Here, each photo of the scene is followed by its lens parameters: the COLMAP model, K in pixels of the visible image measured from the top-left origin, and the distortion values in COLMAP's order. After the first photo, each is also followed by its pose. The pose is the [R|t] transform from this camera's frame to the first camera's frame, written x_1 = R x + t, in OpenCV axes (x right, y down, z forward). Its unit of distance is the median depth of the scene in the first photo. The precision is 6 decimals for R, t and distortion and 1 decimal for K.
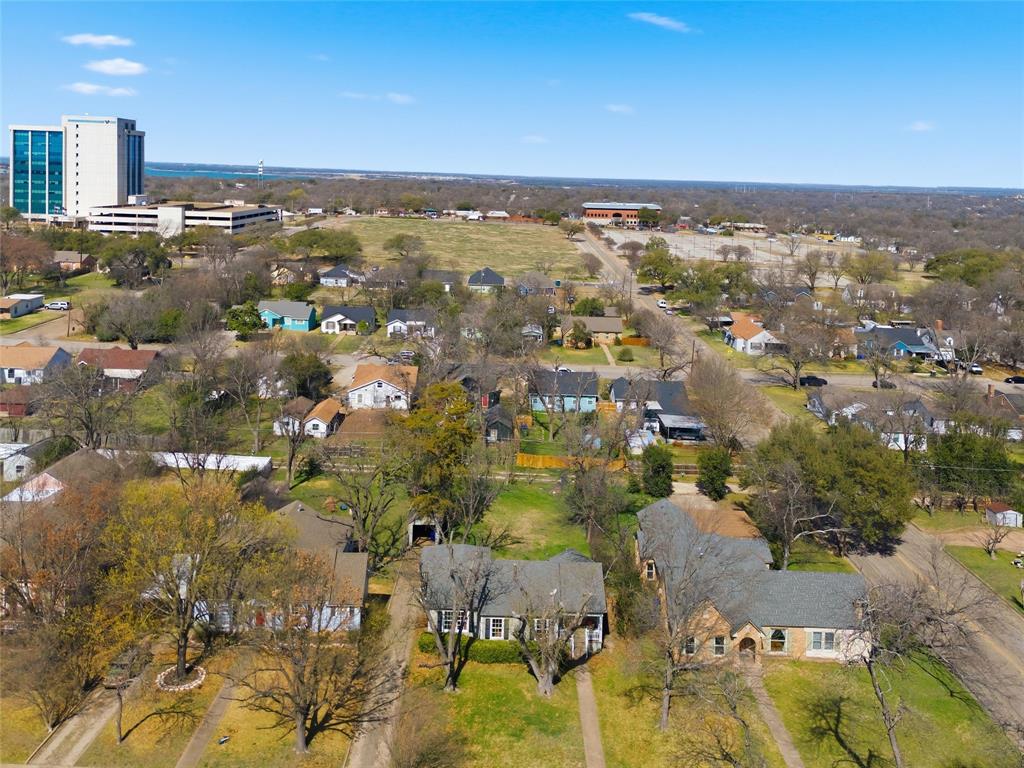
lens RADIAL K [[815.5, 0, 512.0], [0, 815.5, 384.0], [0, 0, 1]] dist [0.054222, 0.001590]
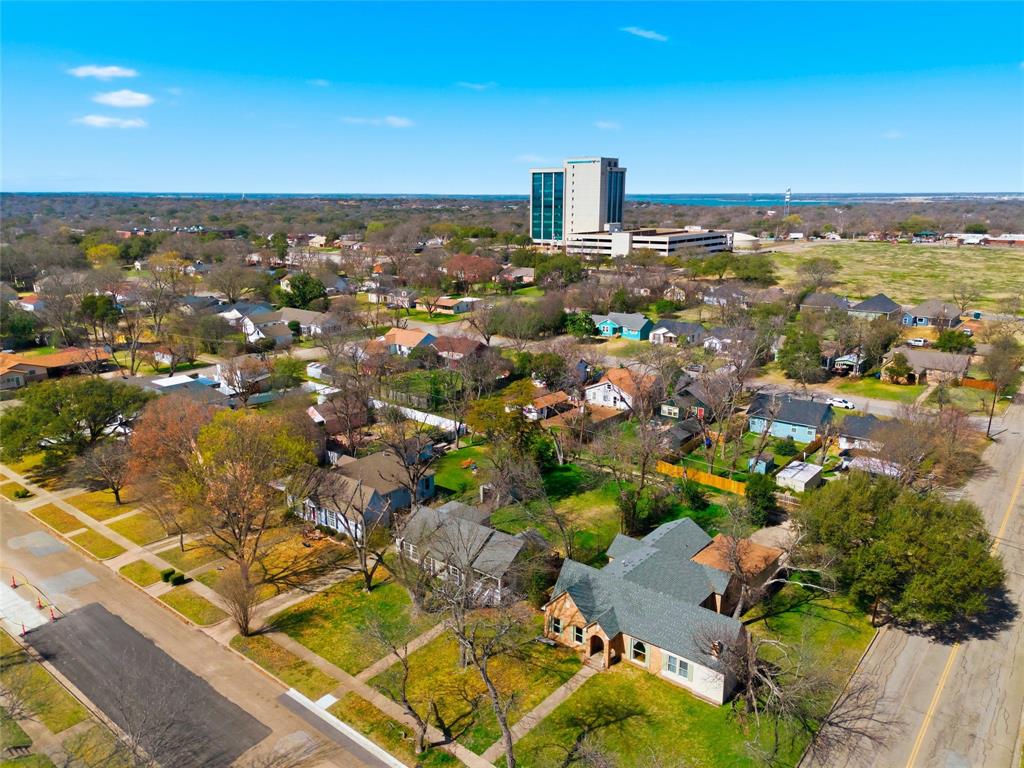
lens RADIAL K [[781.6, 0, 512.0], [0, 781.6, 384.0], [0, 0, 1]] dist [0.229730, -0.220720]
pose [[0.801862, 0.120595, -0.585213, 0.136706], [-0.137071, 0.990427, 0.016282, -0.000207], [0.581575, 0.067160, 0.810716, 0.021194]]
